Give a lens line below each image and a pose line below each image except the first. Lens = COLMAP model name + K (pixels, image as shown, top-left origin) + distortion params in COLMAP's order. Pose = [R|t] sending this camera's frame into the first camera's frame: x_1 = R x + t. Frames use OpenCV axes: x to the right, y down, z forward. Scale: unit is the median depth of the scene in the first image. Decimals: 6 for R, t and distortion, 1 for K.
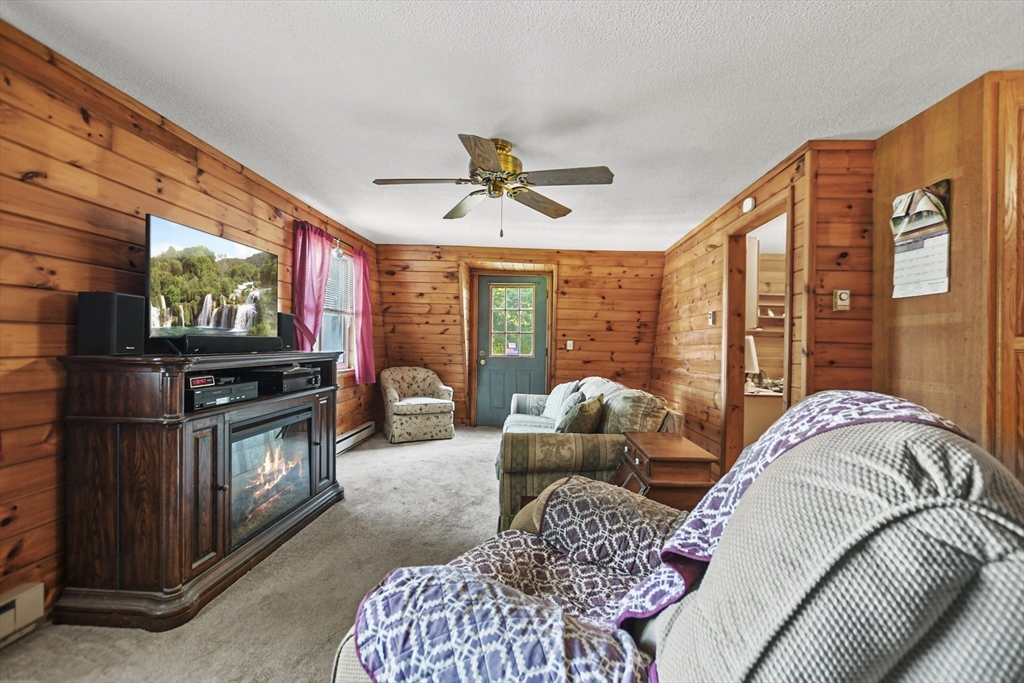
lens RADIAL K [[449.1, 0, 512.0], [0, 449.1, 341.5], [0, 0, 1]] dist [-0.008693, 0.000614]
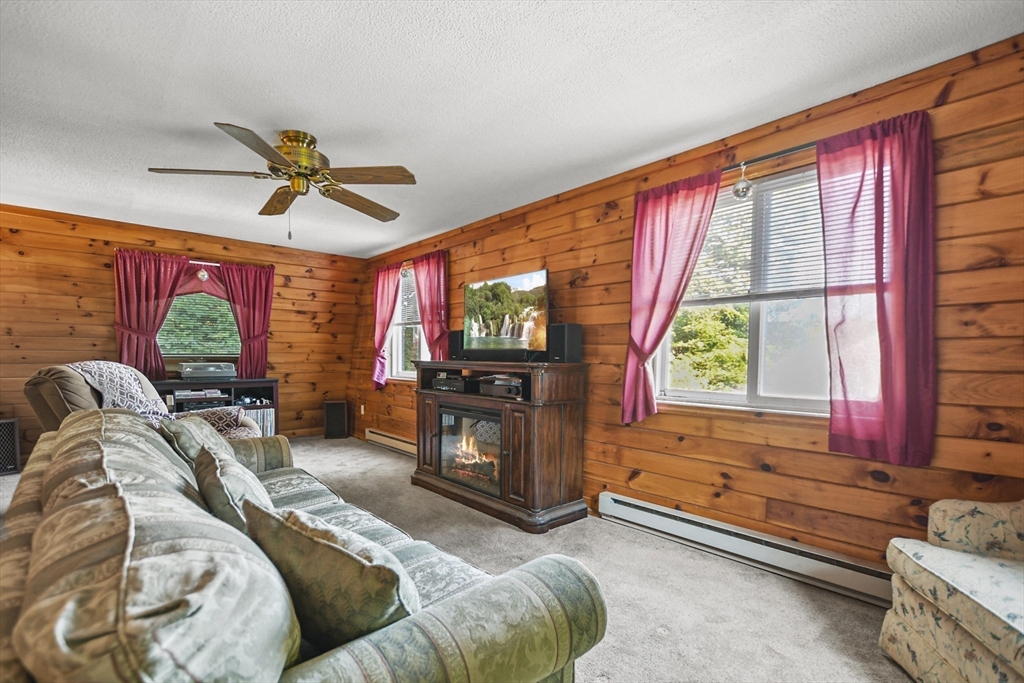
lens RADIAL K [[463.9, 0, 507.6], [0, 463.9, 386.3], [0, 0, 1]] dist [-0.012559, 0.000786]
pose [[-0.703637, 0.024725, -0.710129, 0.275489], [-0.016168, 0.998579, 0.050788, 0.018317], [0.710375, 0.047218, -0.702237, 1.598838]]
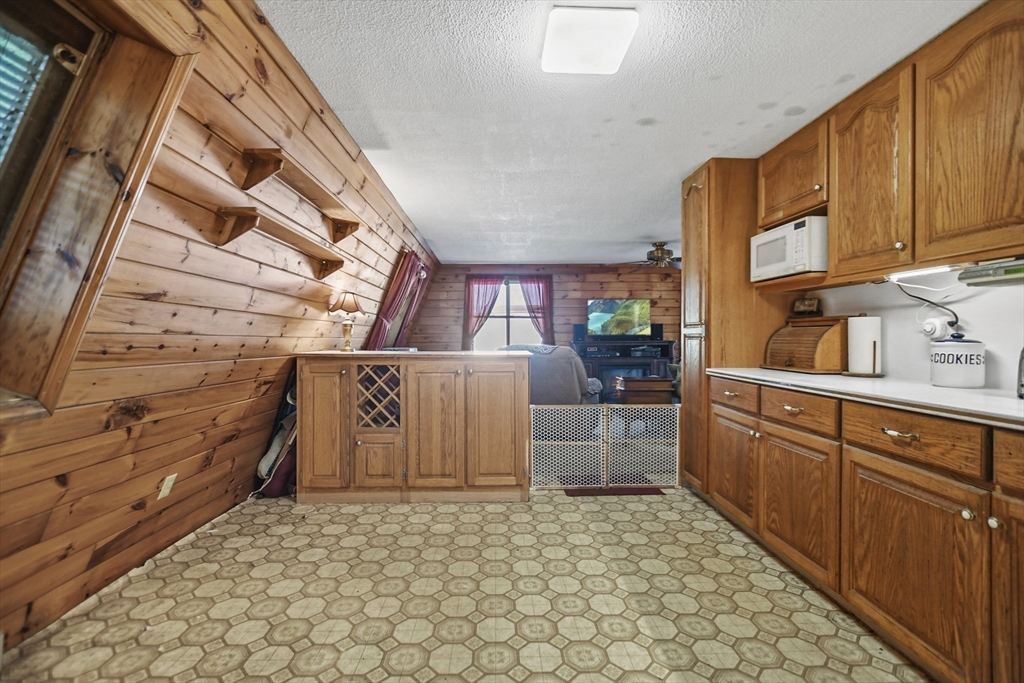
lens RADIAL K [[454.2, 0, 506.0], [0, 454.2, 337.0], [0, 0, 1]] dist [-0.010286, 0.001229]
pose [[0.079832, -0.017237, -0.996659, 1.635193], [0.009340, 0.999820, -0.016544, 0.030590], [0.996765, -0.007988, 0.079979, 0.073260]]
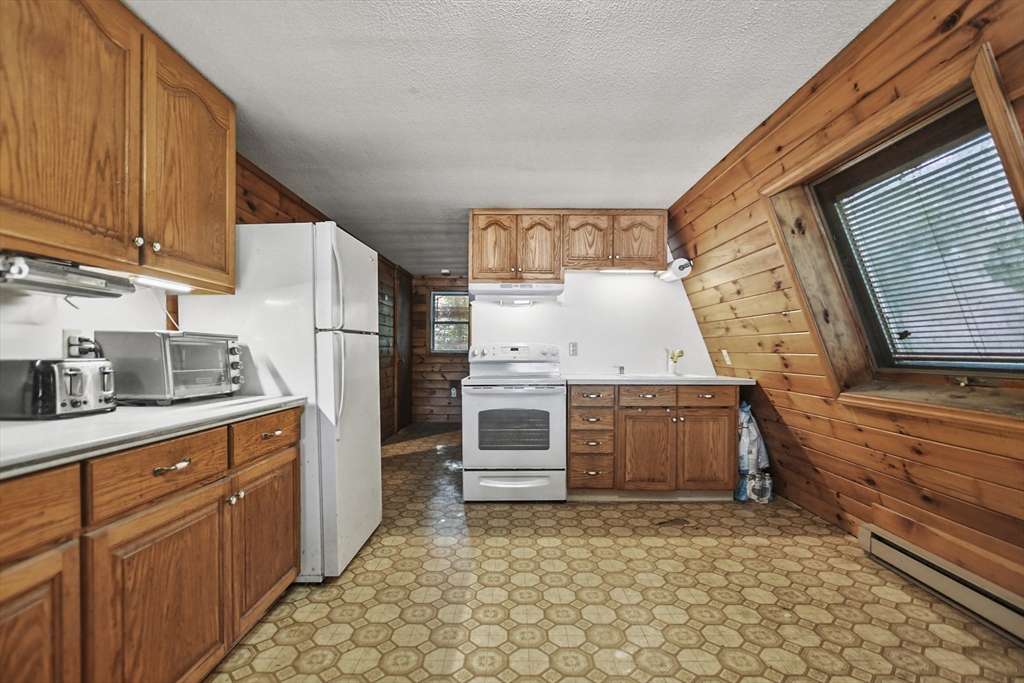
lens RADIAL K [[464.9, 0, 515.0], [0, 464.9, 358.9], [0, 0, 1]] dist [-0.015456, 0.005236]
pose [[-0.055227, -0.032224, 0.997954, 0.756561], [-0.021529, 0.999285, 0.031075, 0.012196], [-0.998242, -0.019769, -0.055881, 0.243222]]
